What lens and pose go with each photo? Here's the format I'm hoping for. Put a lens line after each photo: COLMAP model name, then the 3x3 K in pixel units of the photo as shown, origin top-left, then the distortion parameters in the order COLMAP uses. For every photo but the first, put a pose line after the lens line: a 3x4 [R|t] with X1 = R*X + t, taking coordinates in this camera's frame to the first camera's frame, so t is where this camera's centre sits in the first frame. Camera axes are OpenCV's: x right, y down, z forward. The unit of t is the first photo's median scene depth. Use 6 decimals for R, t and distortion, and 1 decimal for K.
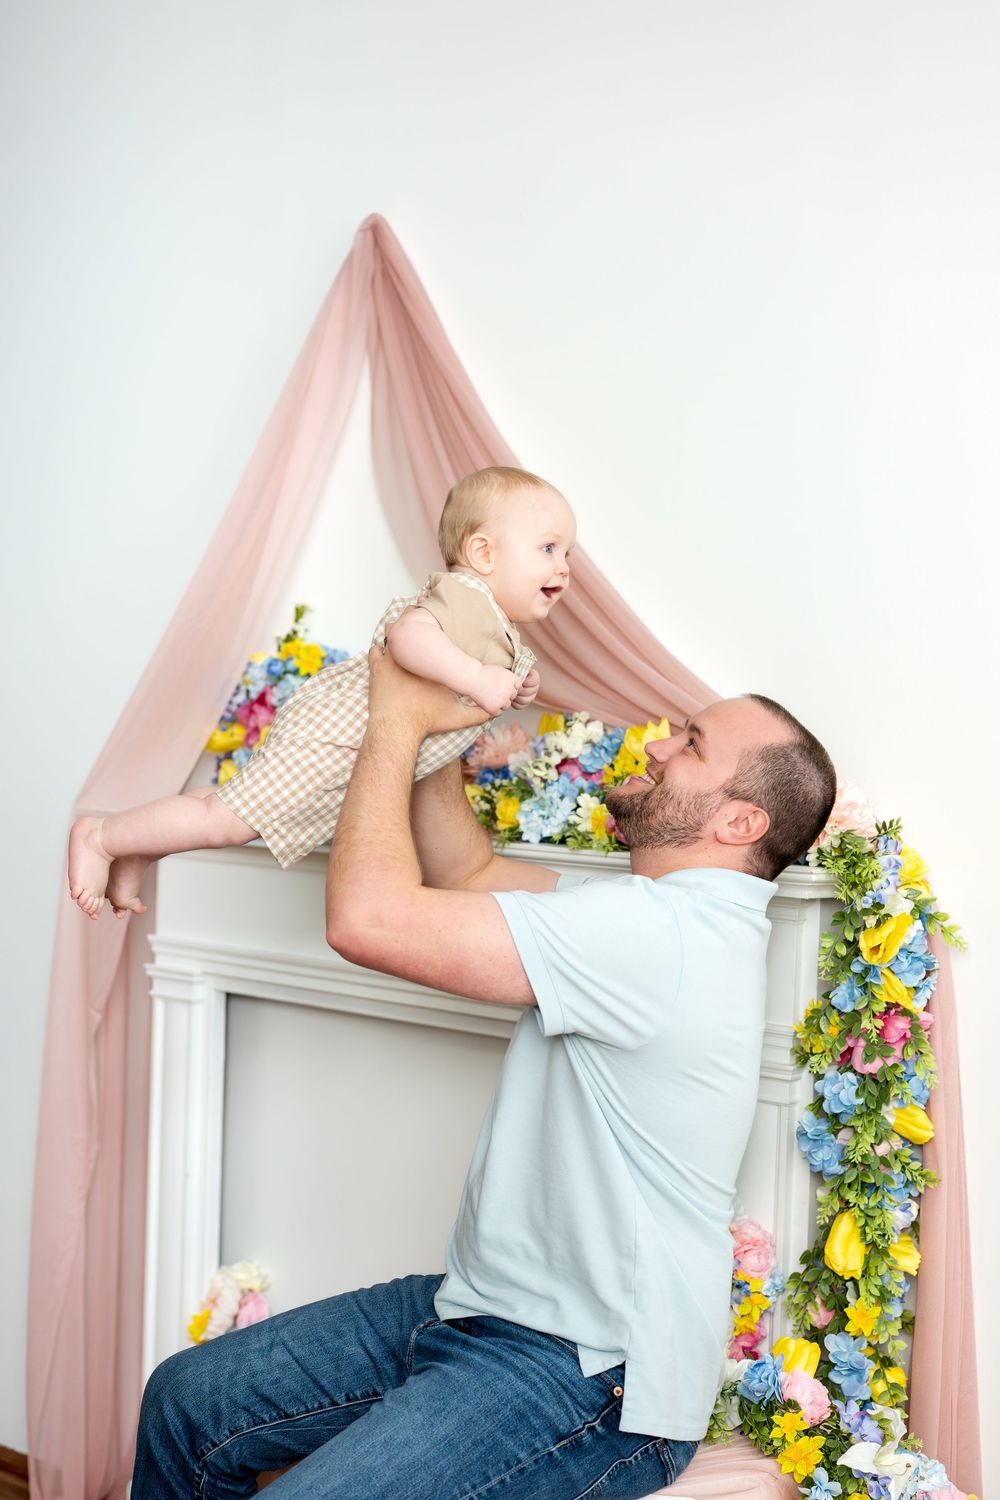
lens RADIAL K [[2064.5, 0, 500.0], [0, 2064.5, 750.0], [0, 0, 1]] dist [-0.017271, 0.082649]
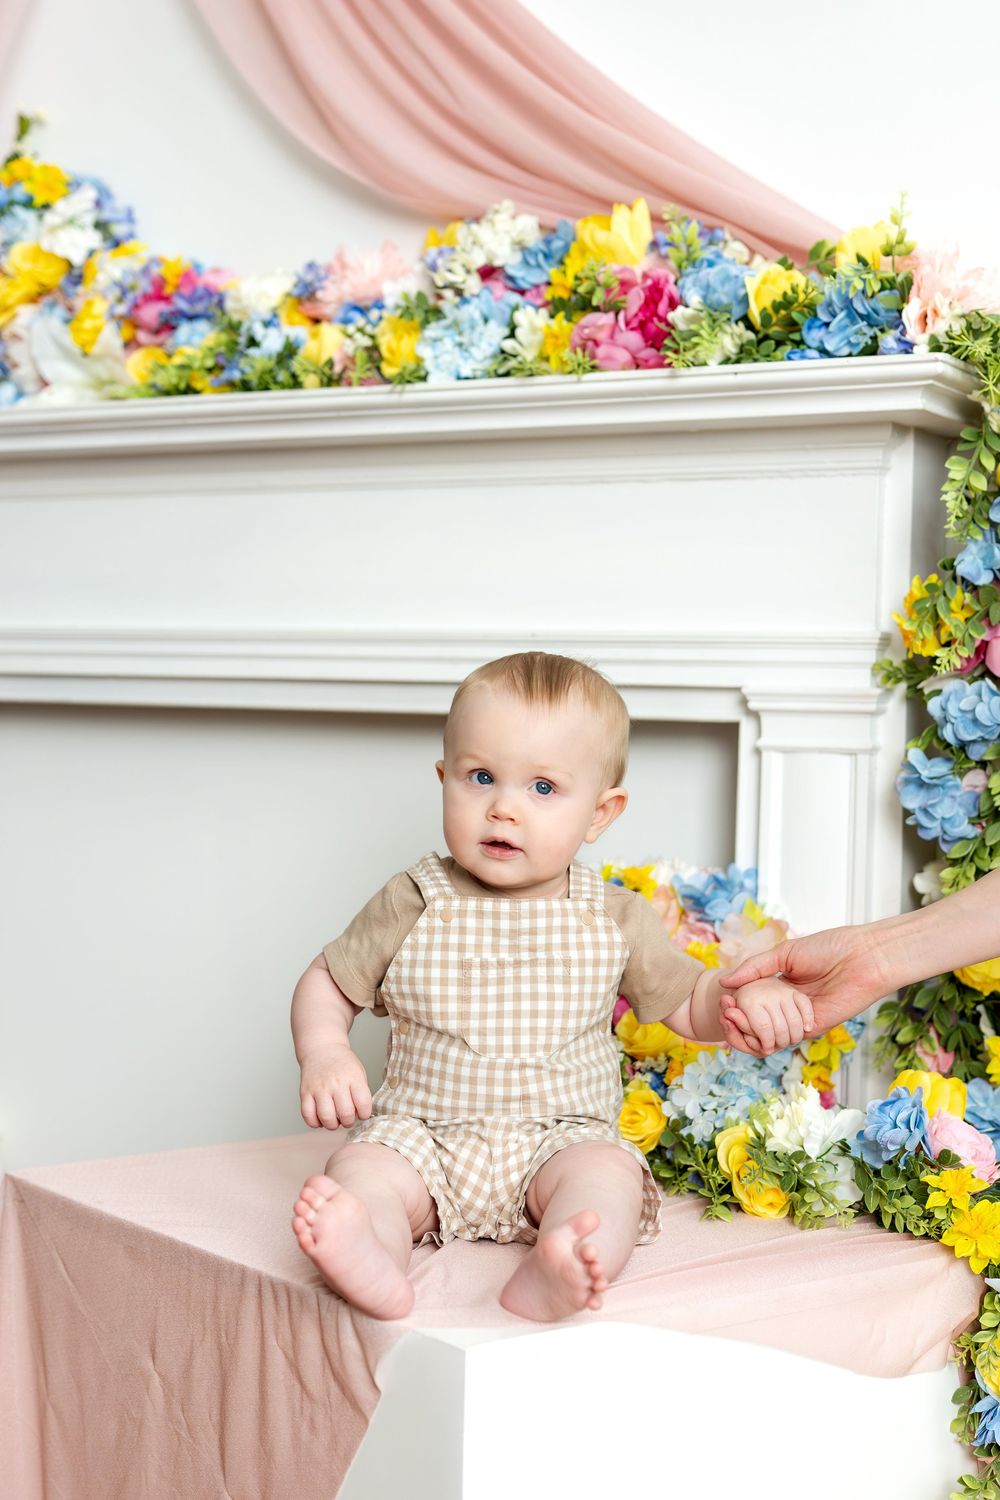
lens RADIAL K [[2352.5, 0, 466.0], [0, 2352.5, 800.5], [0, 0, 1]] dist [-0.029971, 0.173945]
pose [[0.986484, -0.024007, 0.162090, -0.111280], [0.017159, 0.998905, 0.043513, 0.157872], [-0.162958, -0.040144, 0.985816, 0.293412]]
